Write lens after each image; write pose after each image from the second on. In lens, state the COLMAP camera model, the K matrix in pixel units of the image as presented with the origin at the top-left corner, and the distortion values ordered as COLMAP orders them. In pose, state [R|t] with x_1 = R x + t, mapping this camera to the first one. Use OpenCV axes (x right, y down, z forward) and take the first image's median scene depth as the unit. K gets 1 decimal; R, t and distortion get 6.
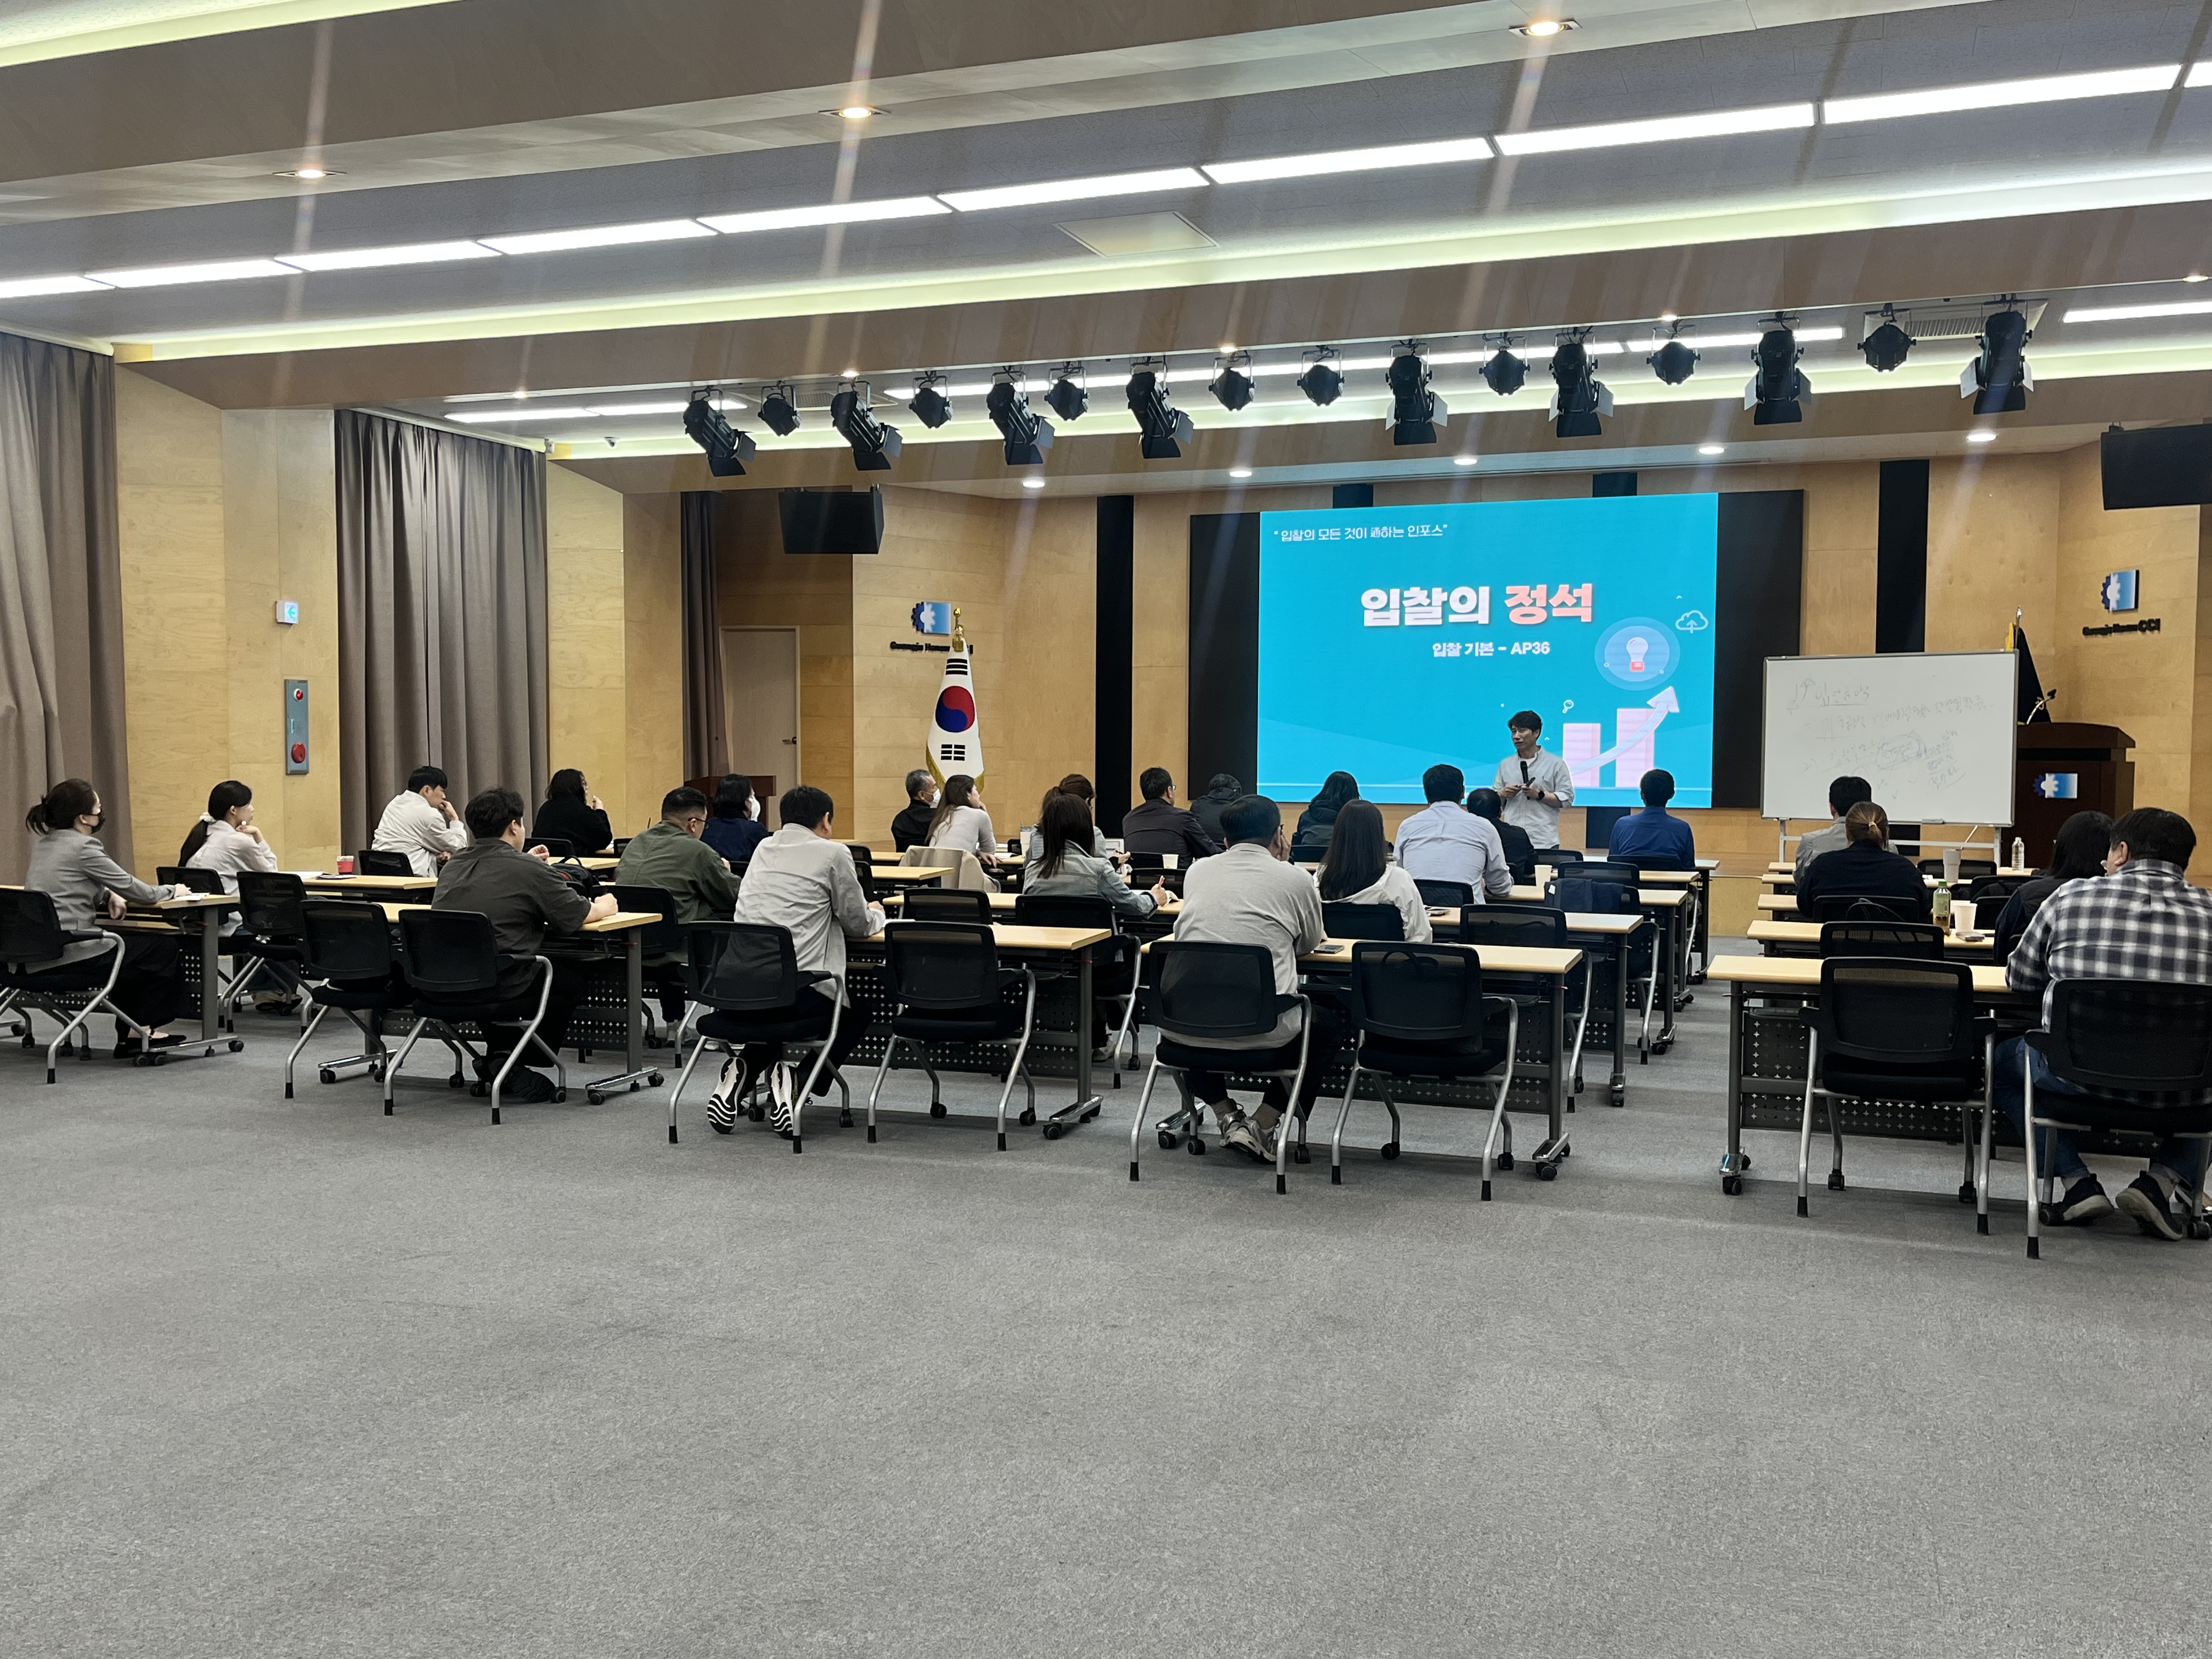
lens RADIAL K [[2101.5, 0, 1001.7], [0, 2101.5, 884.2], [0, 0, 1]] dist [0.071358, 0.000000]
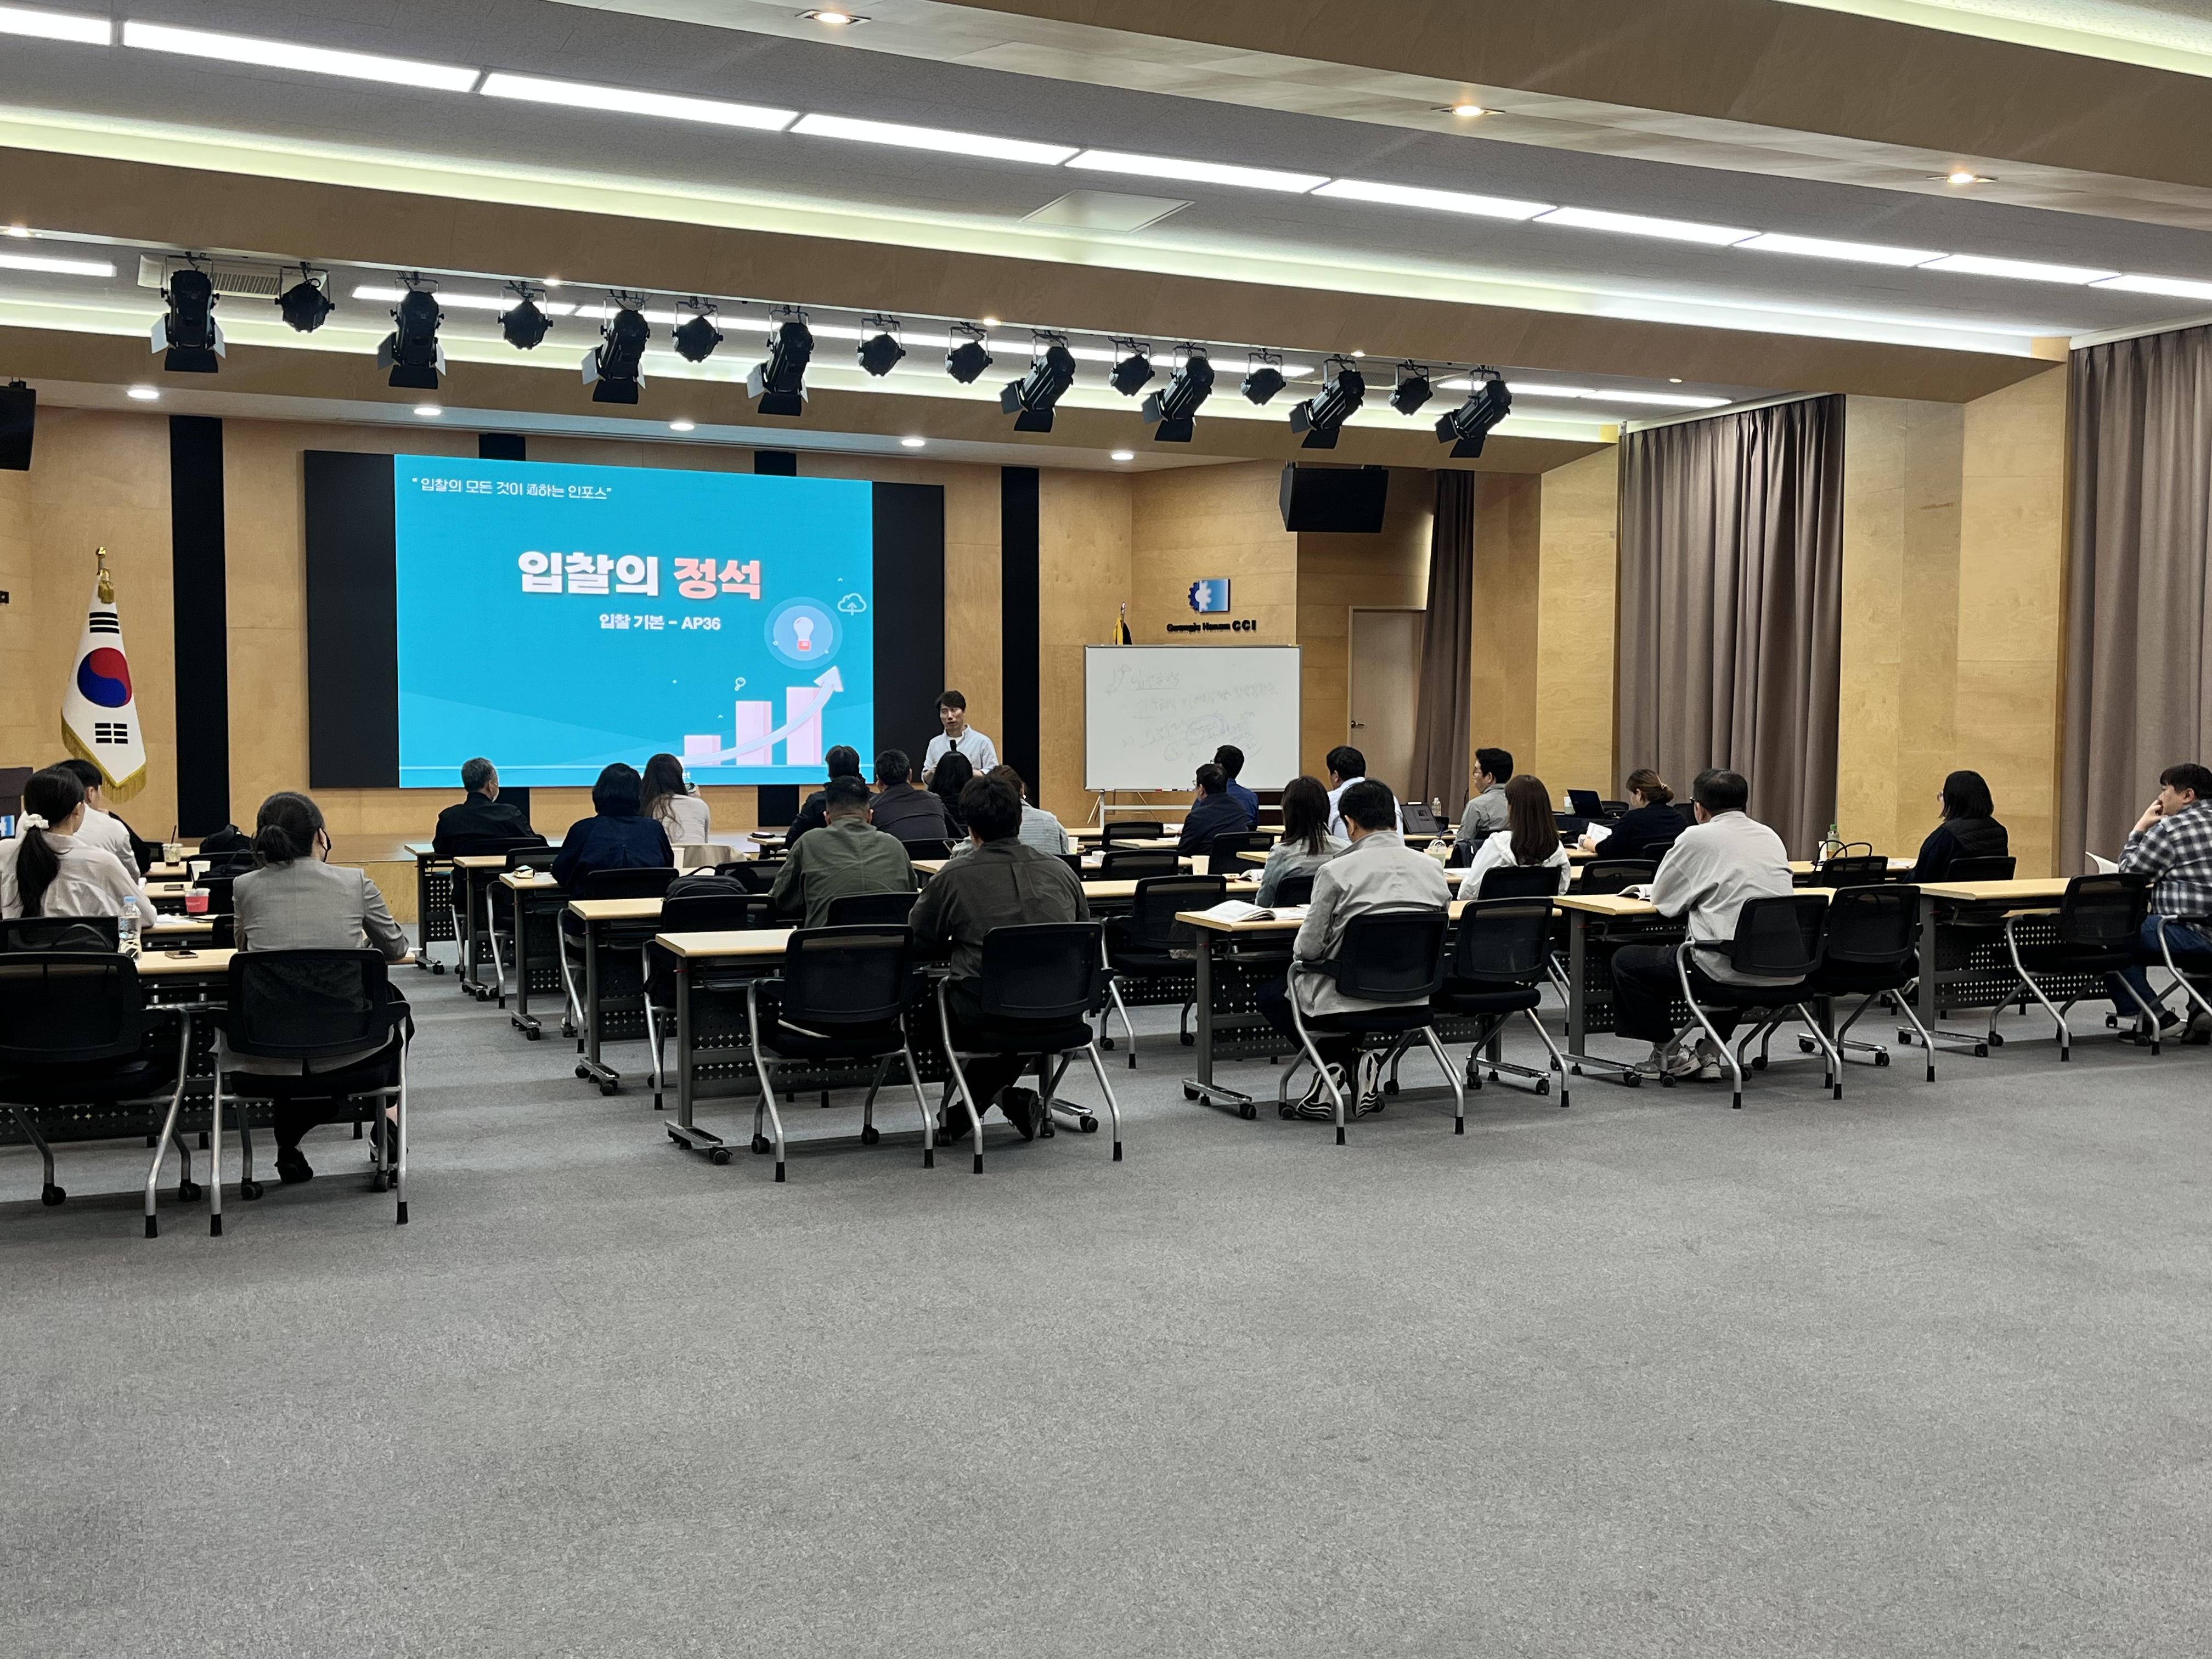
lens RADIAL K [[2230.8, 0, 1131.2], [0, 2230.8, 892.9], [0, 0, 1]] dist [0.068750, 0.000000]
pose [[0.683506, -0.060097, 0.727466, -0.447424], [0.051209, 0.998097, 0.034339, -0.014980], [-0.728146, 0.013782, 0.685283, 0.175237]]
